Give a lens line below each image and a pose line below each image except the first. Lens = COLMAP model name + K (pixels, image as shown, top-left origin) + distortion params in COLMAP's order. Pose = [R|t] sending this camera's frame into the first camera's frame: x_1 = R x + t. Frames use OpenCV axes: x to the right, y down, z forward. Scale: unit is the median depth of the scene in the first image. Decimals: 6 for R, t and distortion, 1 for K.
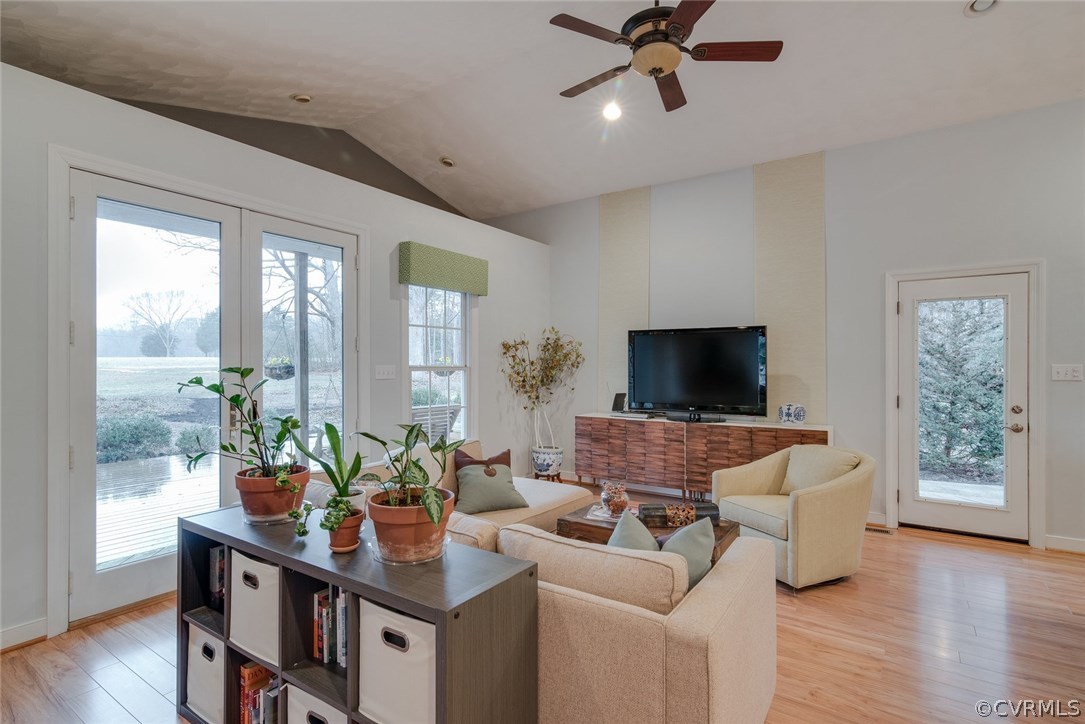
lens RADIAL K [[531.7, 0, 539.1], [0, 531.7, 366.0], [0, 0, 1]] dist [-0.000118, 0.000594]
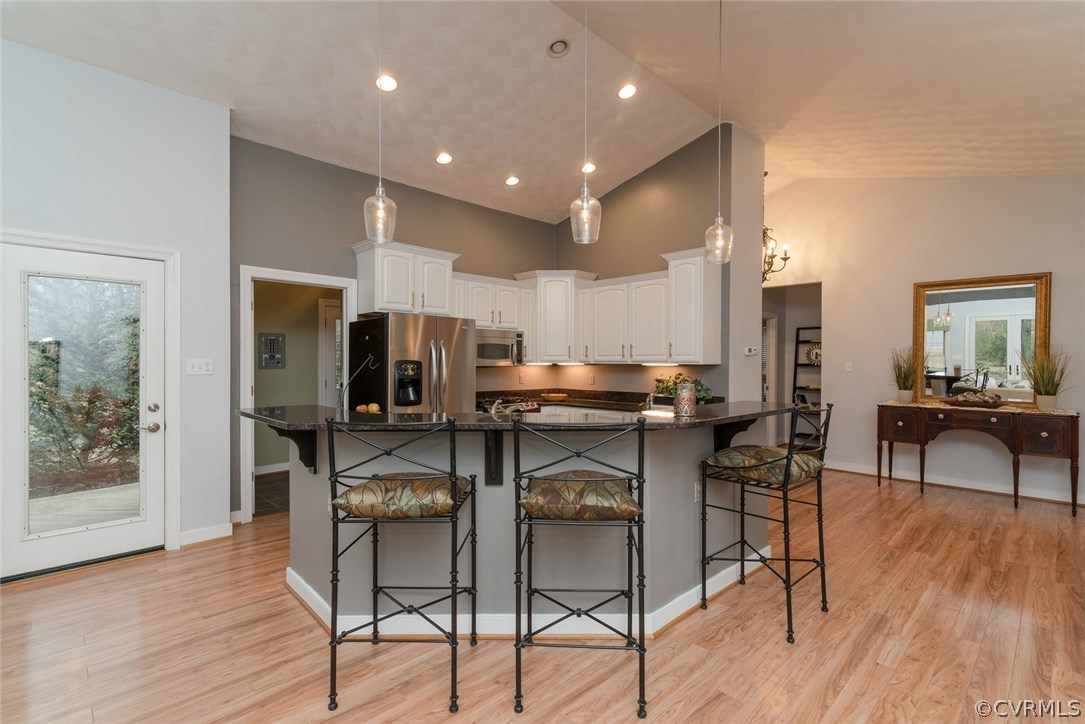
lens RADIAL K [[506.4, 0, 549.7], [0, 506.4, 361.2], [0, 0, 1]] dist [0.013481, -0.001125]
pose [[0.188874, -0.001599, 0.982000, 0.128894], [-0.000749, 0.999998, 0.001772, -0.001223], [-0.982001, -0.001070, 0.188873, 0.127239]]
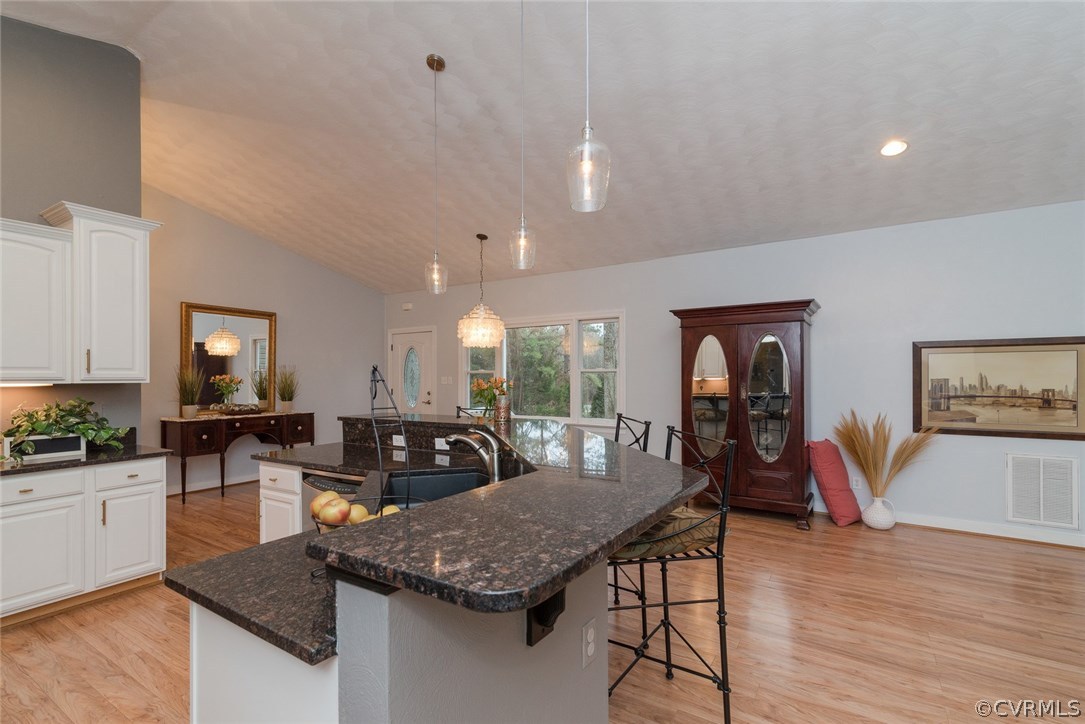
lens RADIAL K [[493.8, 0, 541.4], [0, 493.8, 368.7], [0, 0, 1]] dist [-0.003390, -0.000522]
pose [[-0.999787, 0.003347, -0.020370, 0.590895], [0.003635, 0.999893, -0.014135, -0.000816], [0.020320, -0.014206, -0.999693, 0.689632]]
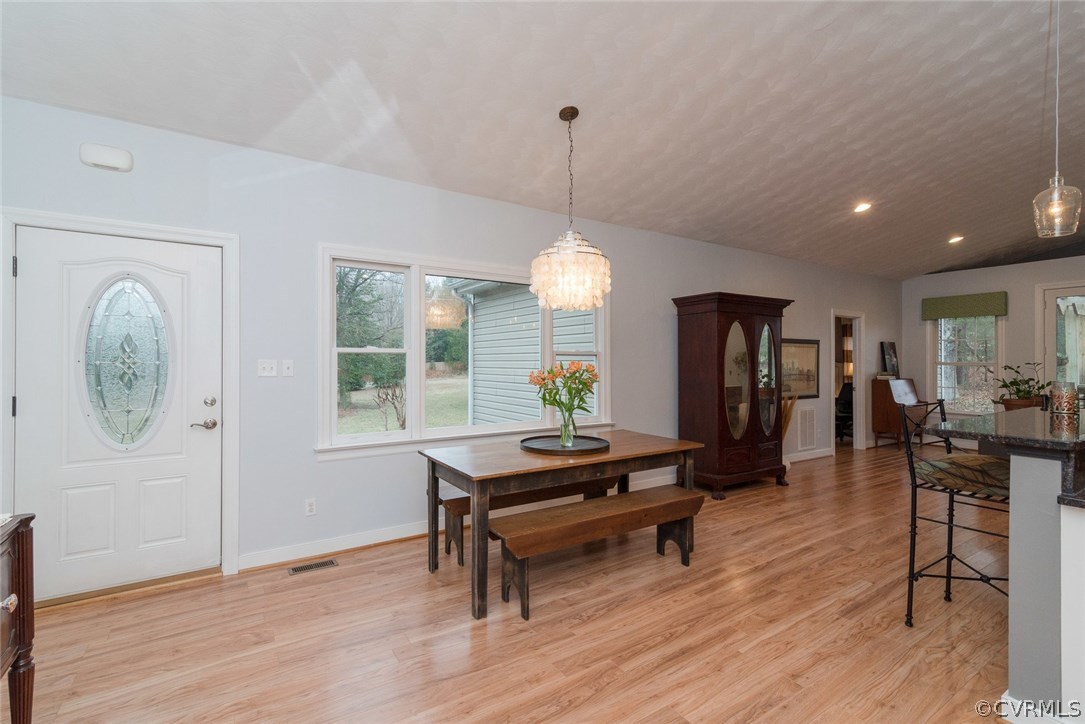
lens RADIAL K [[493.8, 0, 541.1], [0, 493.8, 361.2], [0, 0, 1]] dist [-0.003390, -0.000522]
pose [[-0.389416, -0.002118, -0.921060, 1.298358], [-0.003898, 0.999992, -0.000652, 0.003679], [0.921054, 0.003336, -0.389421, -0.201920]]
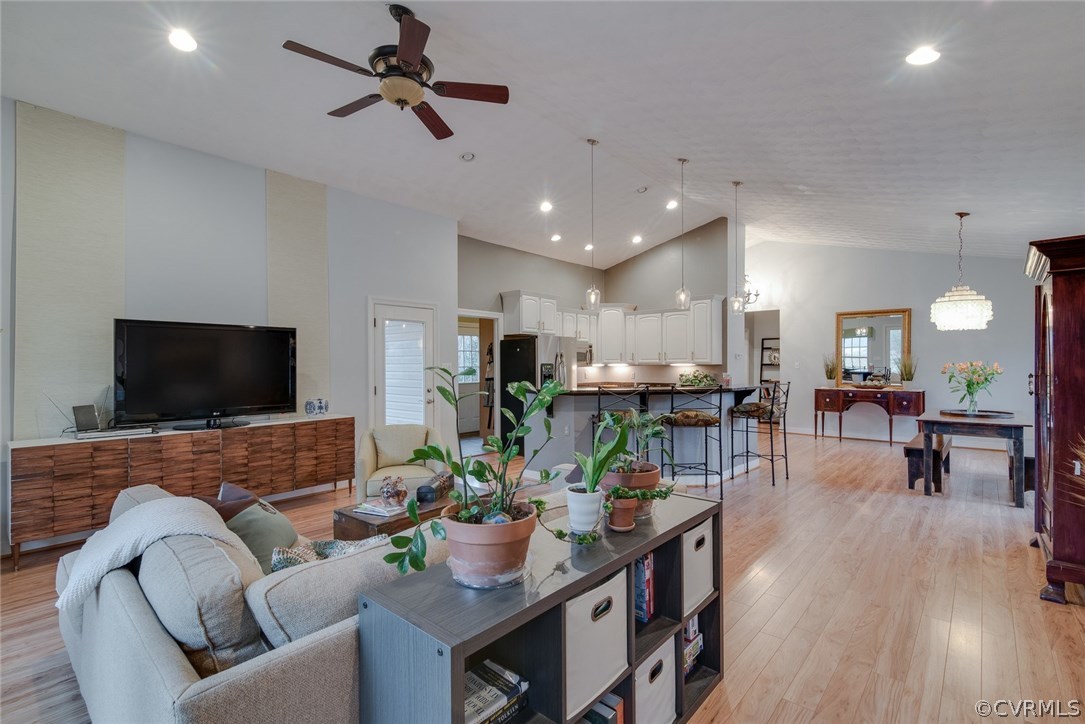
lens RADIAL K [[493.8, 0, 544.8], [0, 493.8, 363.6], [0, 0, 1]] dist [-0.003390, -0.000522]
pose [[0.128826, -0.003127, 0.991662, -0.458839], [0.005902, 0.999980, 0.002386, -0.002454], [-0.991650, 0.005545, 0.128842, 0.340951]]
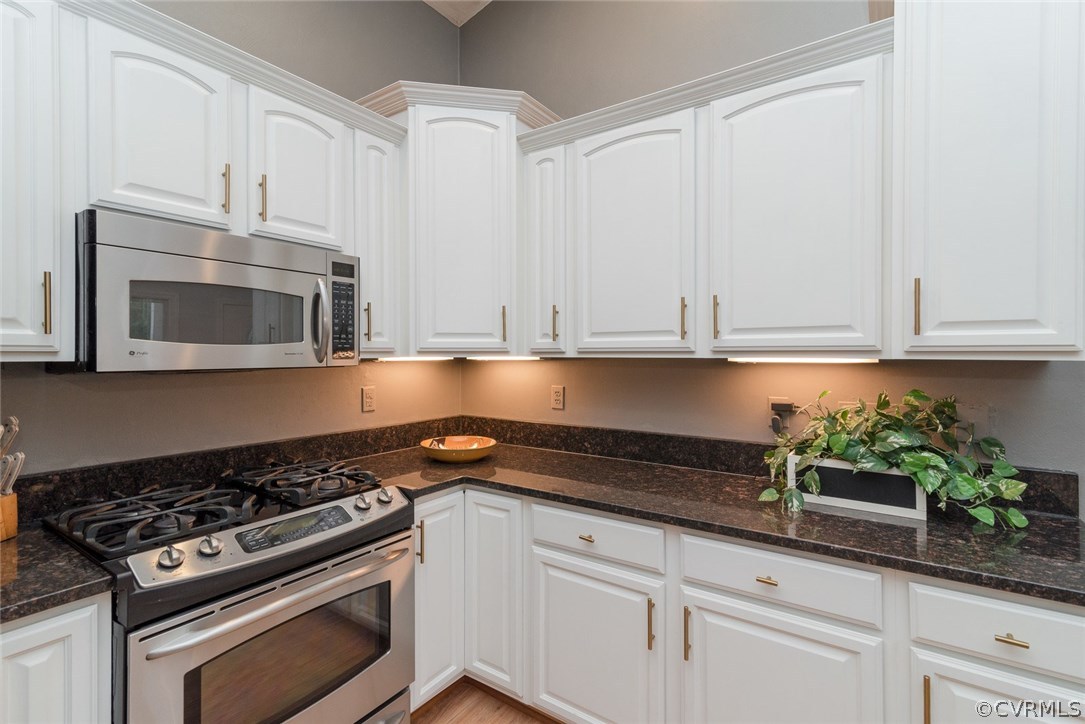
lens RADIAL K [[493.8, 0, 535.4], [0, 493.8, 355.9], [0, 0, 1]] dist [-0.003390, -0.000522]
pose [[0.028828, -0.007284, 0.999558, 0.875644], [0.003804, 0.999967, 0.007178, 0.002047], [-0.999577, 0.003596, 0.028855, 0.263010]]
